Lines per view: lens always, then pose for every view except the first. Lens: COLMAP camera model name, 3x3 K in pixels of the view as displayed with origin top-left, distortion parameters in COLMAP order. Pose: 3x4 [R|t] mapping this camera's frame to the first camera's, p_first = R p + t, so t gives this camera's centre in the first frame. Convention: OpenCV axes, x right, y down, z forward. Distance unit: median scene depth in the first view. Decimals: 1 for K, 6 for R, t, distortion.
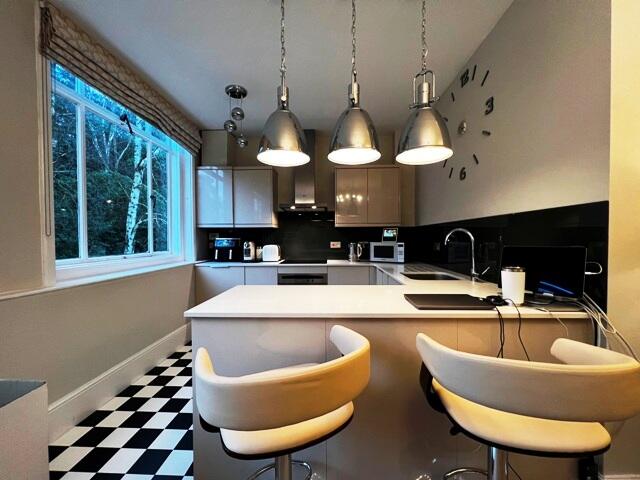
lens RADIAL K [[256.8, 0, 320.0], [0, 256.8, 239.7], [0, 0, 1]] dist [0.001898, 0.000017]
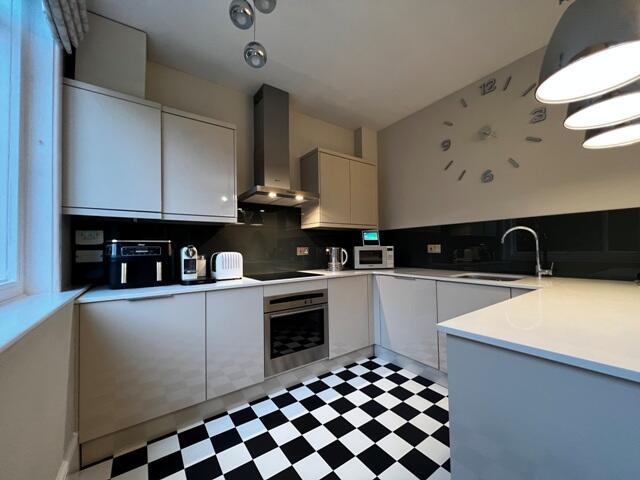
lens RADIAL K [[256.0, 0, 320.0], [0, 256.0, 241.9], [0, 0, 1]] dist [-0.003819, -0.000154]
pose [[0.791346, 0.008099, 0.611315, -0.406153], [0.018250, 0.999154, -0.036861, 0.023514], [-0.611097, 0.040326, 0.790528, 0.402066]]
